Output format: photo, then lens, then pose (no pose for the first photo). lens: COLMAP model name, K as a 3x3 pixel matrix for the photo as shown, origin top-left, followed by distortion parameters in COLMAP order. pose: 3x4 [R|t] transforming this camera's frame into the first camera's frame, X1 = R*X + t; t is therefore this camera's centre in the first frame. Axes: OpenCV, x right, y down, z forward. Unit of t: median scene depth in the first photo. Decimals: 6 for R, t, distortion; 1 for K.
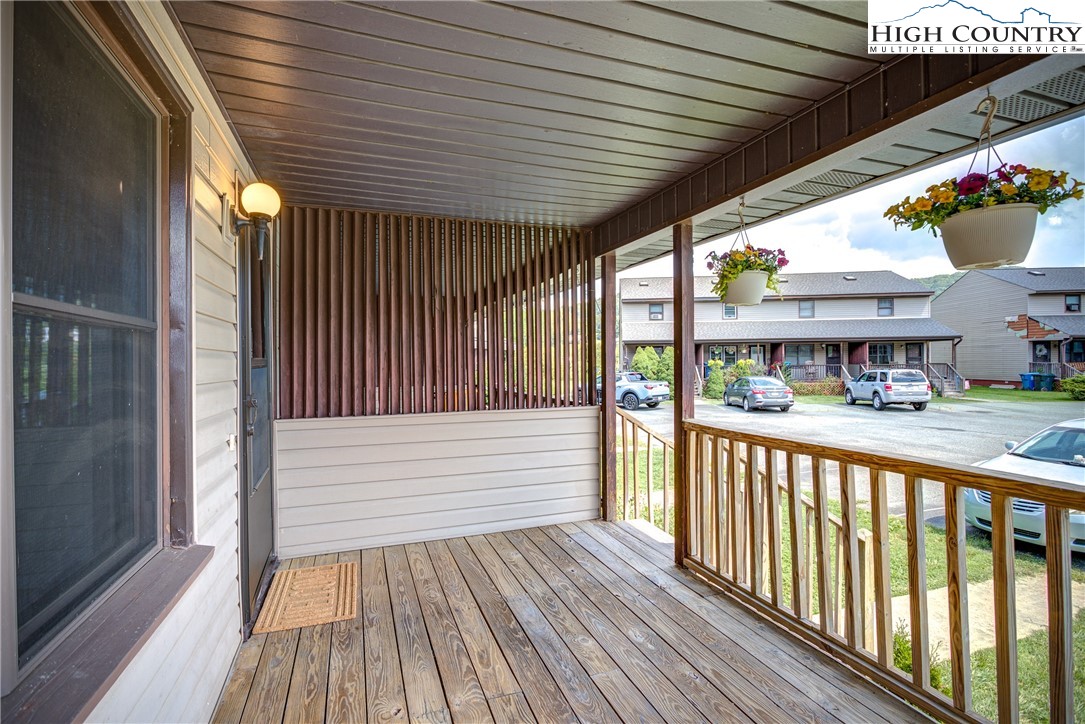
lens RADIAL K [[537.4, 0, 547.9], [0, 537.4, 360.7], [0, 0, 1]] dist [-0.003938, 0.001434]
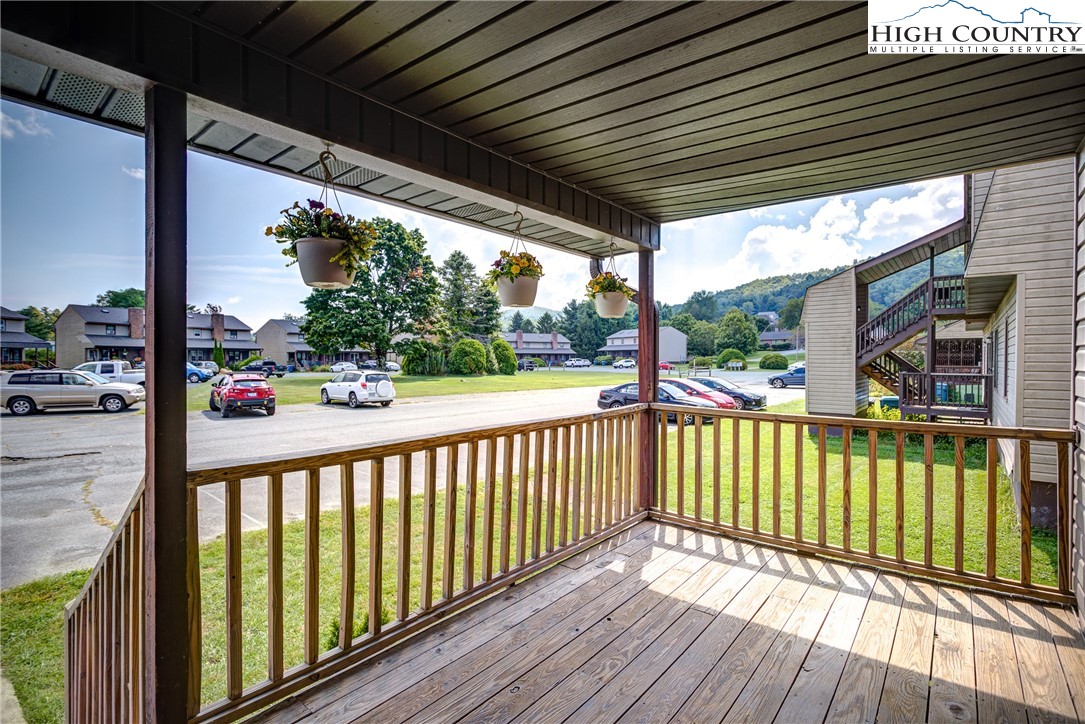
lens RADIAL K [[537.4, 0, 547.9], [0, 537.4, 360.7], [0, 0, 1]] dist [-0.003938, 0.001434]
pose [[-0.529805, -0.000907, 0.848119, -0.462618], [-0.004618, 0.999988, -0.001815, 0.003293], [-0.848107, -0.004878, -0.529803, 1.188584]]
